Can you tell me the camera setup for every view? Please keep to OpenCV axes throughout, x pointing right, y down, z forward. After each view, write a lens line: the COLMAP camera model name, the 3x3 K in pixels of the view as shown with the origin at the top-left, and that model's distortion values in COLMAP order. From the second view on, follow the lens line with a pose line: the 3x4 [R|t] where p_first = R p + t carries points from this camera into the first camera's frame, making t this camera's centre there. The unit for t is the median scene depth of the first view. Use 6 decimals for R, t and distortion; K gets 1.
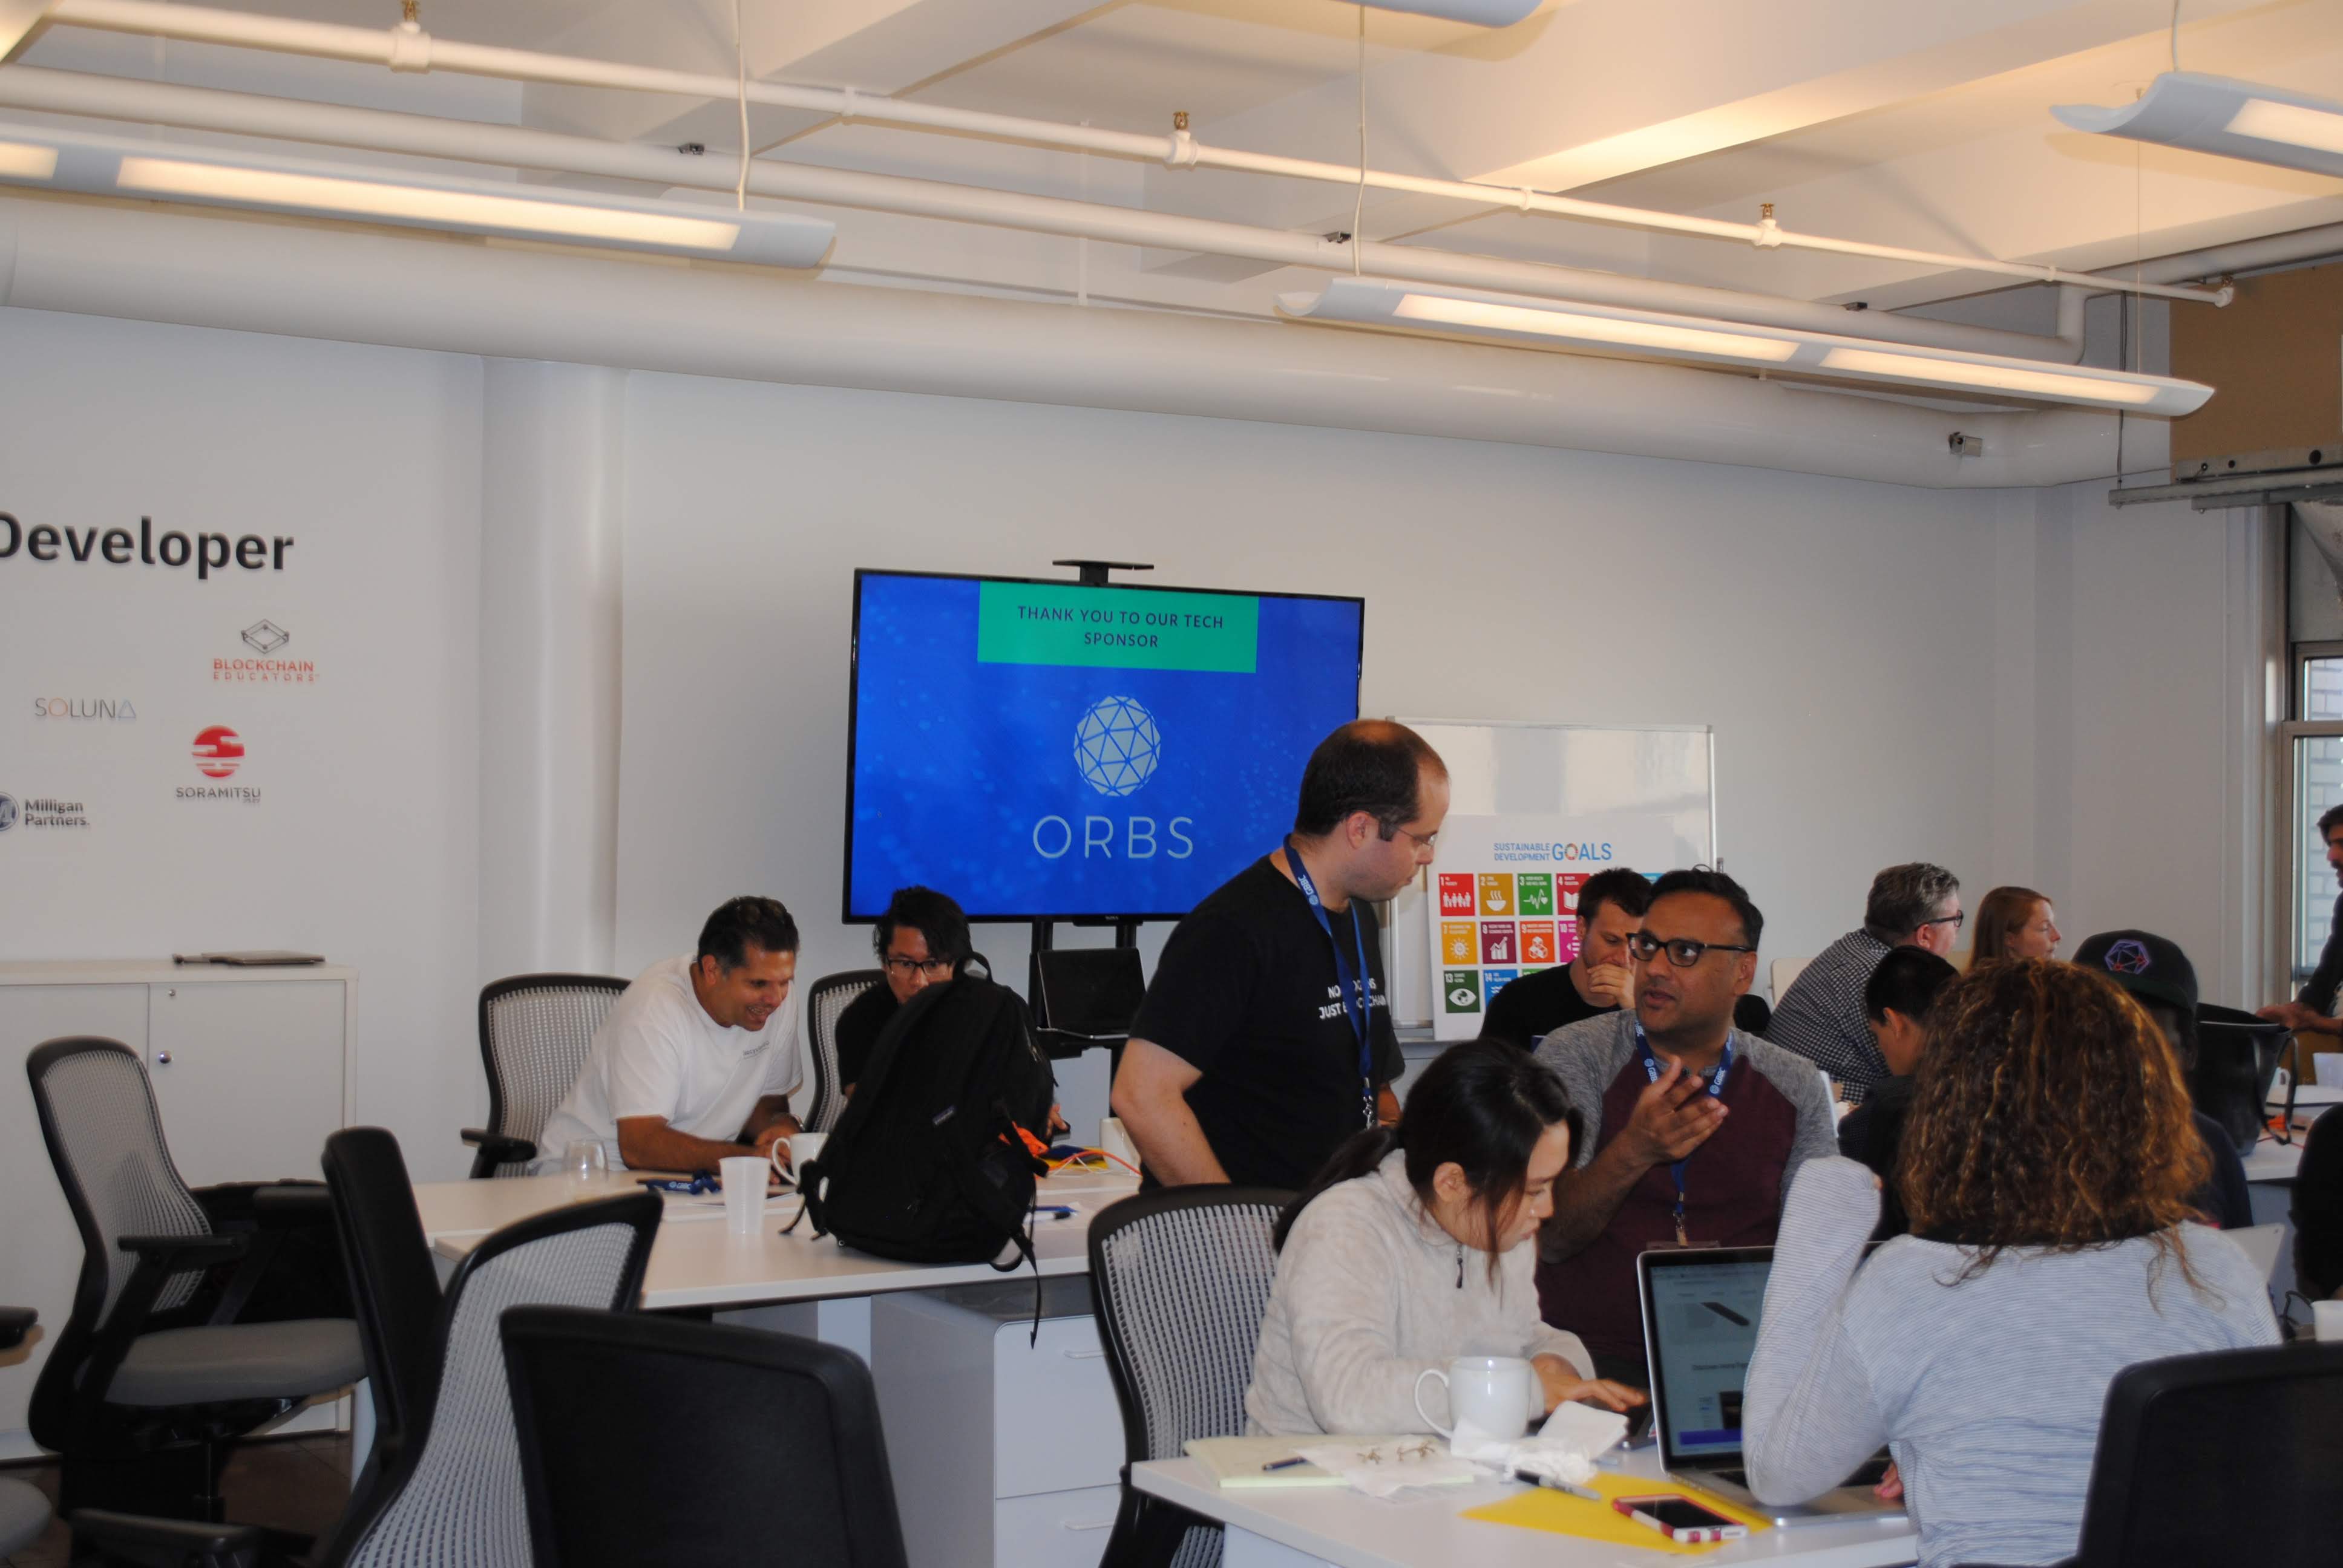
lens RADIAL K [[3394.8, 0, 1170.3], [0, 3394.8, 789.3], [0, 0, 1]] dist [-0.052882, 0.000000]
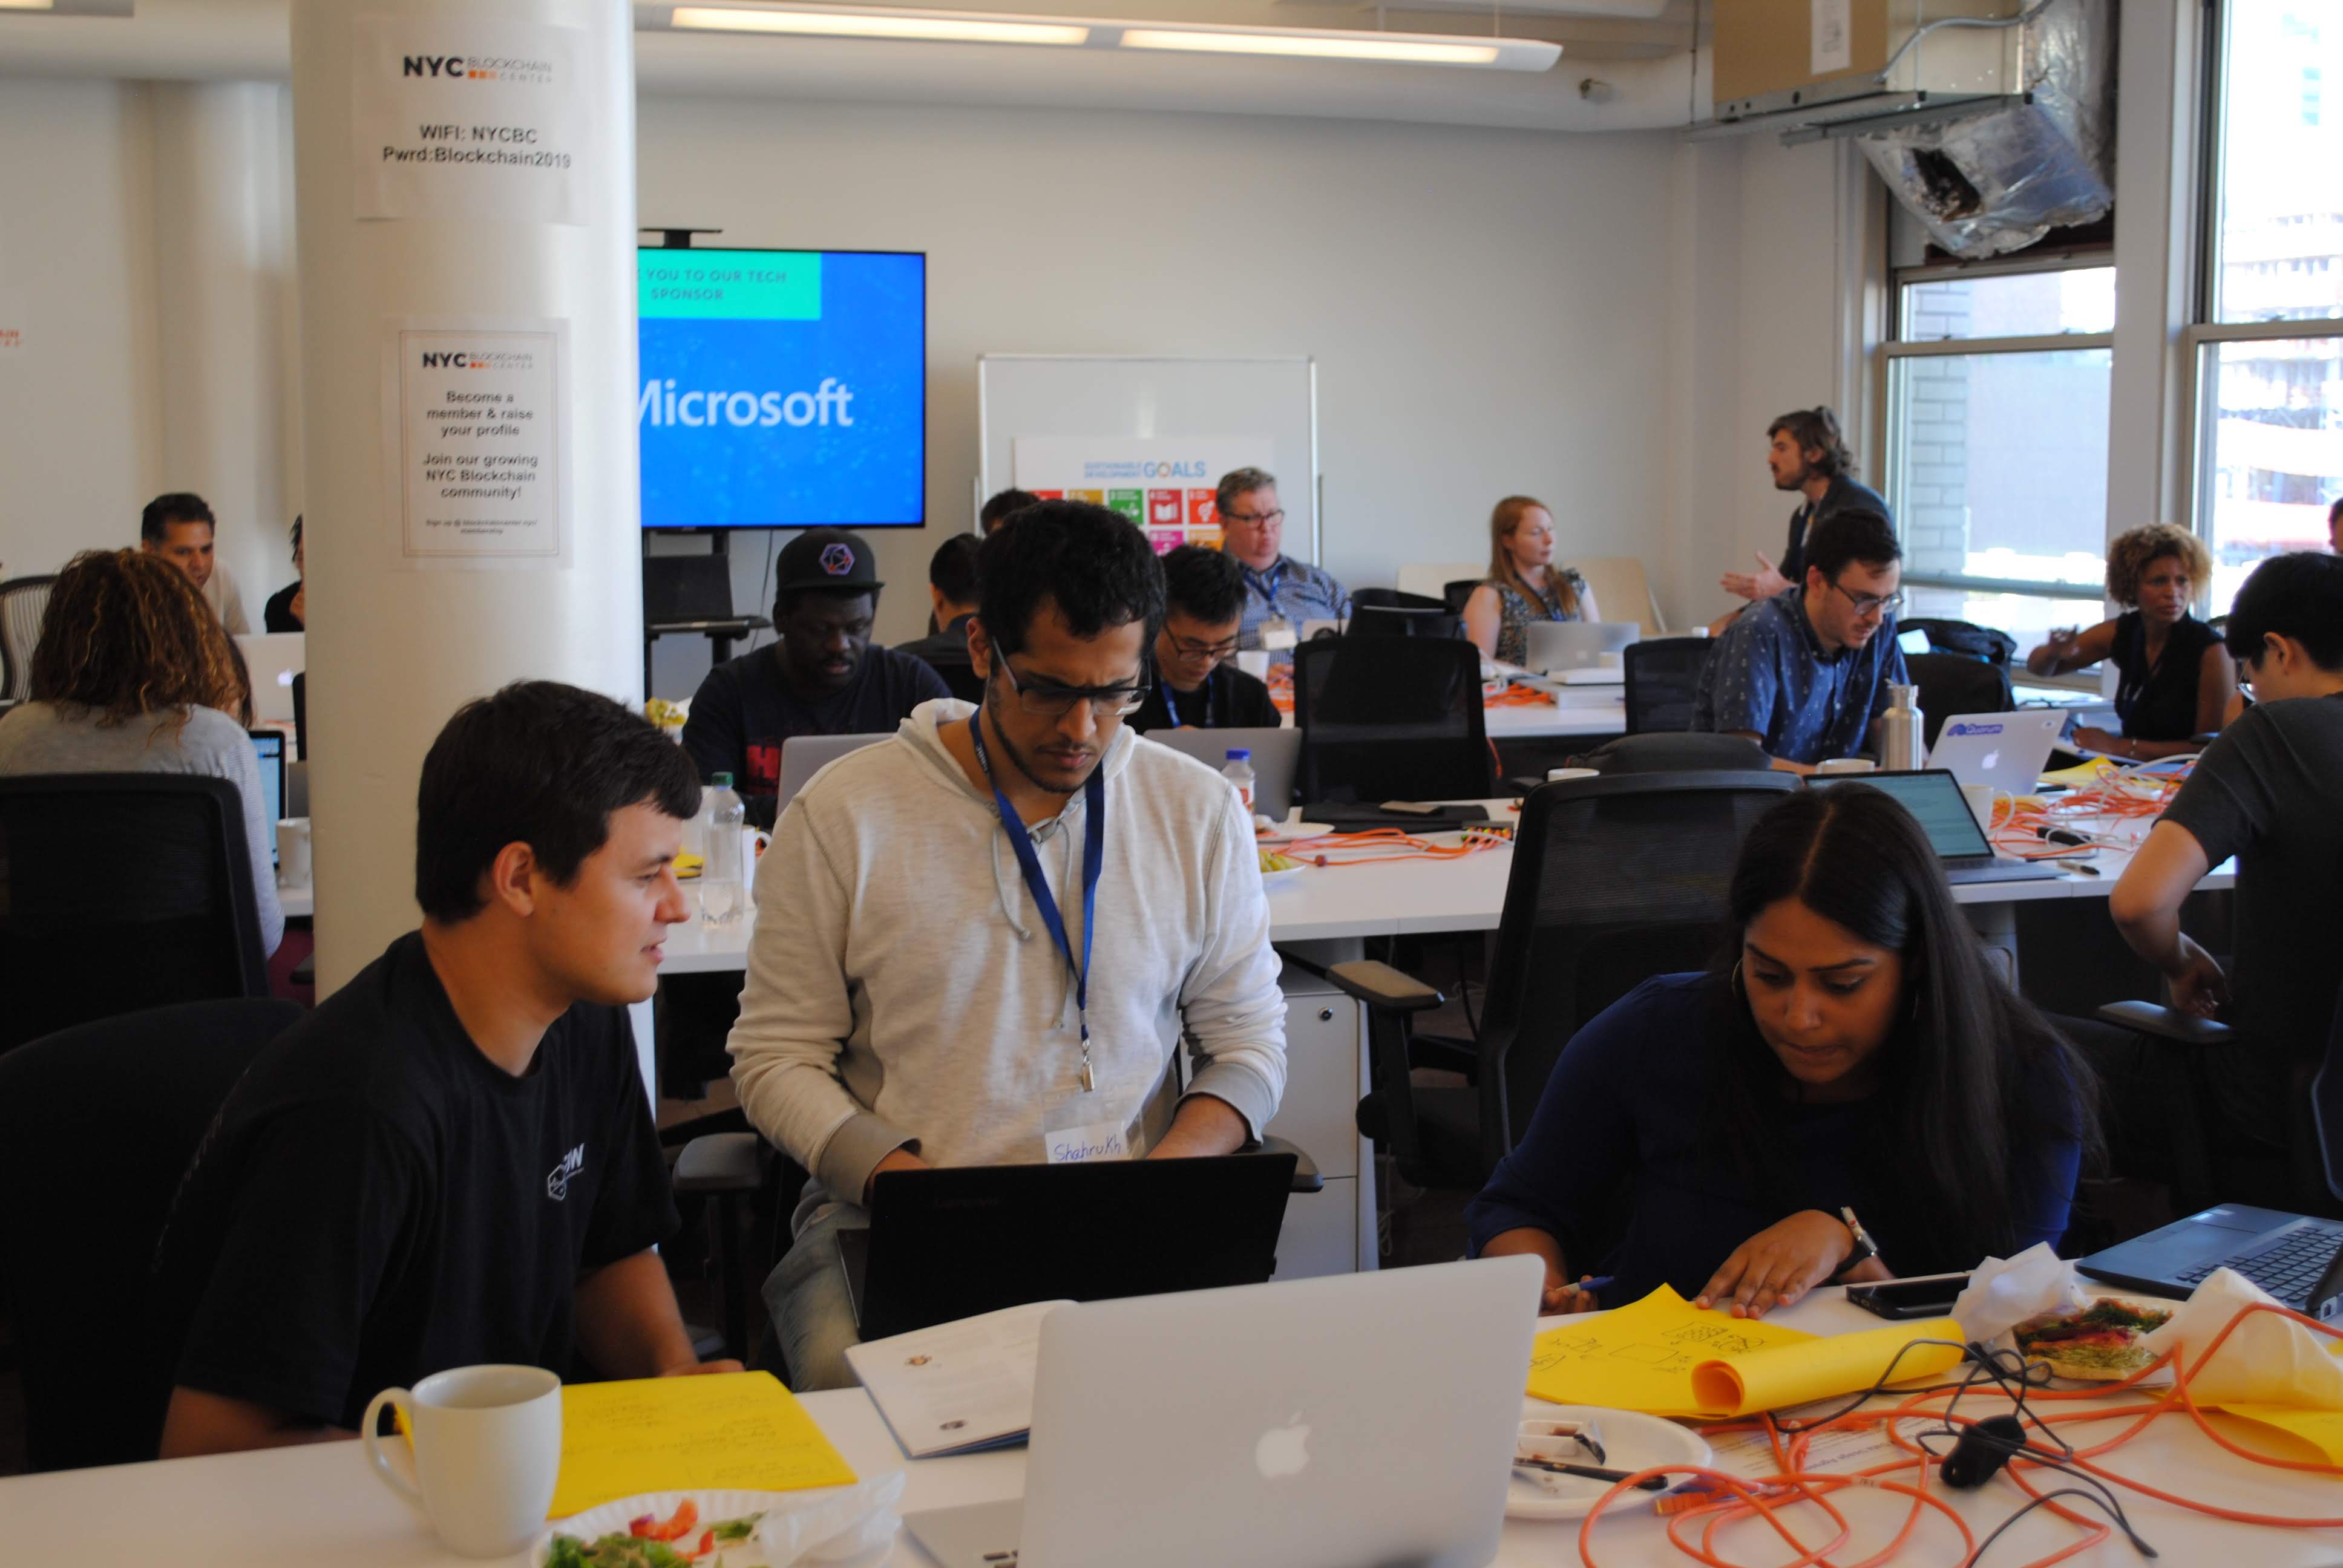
lens RADIAL K [[3394.8, 0, 1173.4], [0, 3394.8, 782.0], [0, 0, 1]] dist [-0.052882, 0.000000]
pose [[0.972046, 0.013834, -0.234382, 0.392578], [0.012285, 0.993898, 0.109615, -0.002170], [0.234469, -0.109430, 0.965945, -0.111319]]
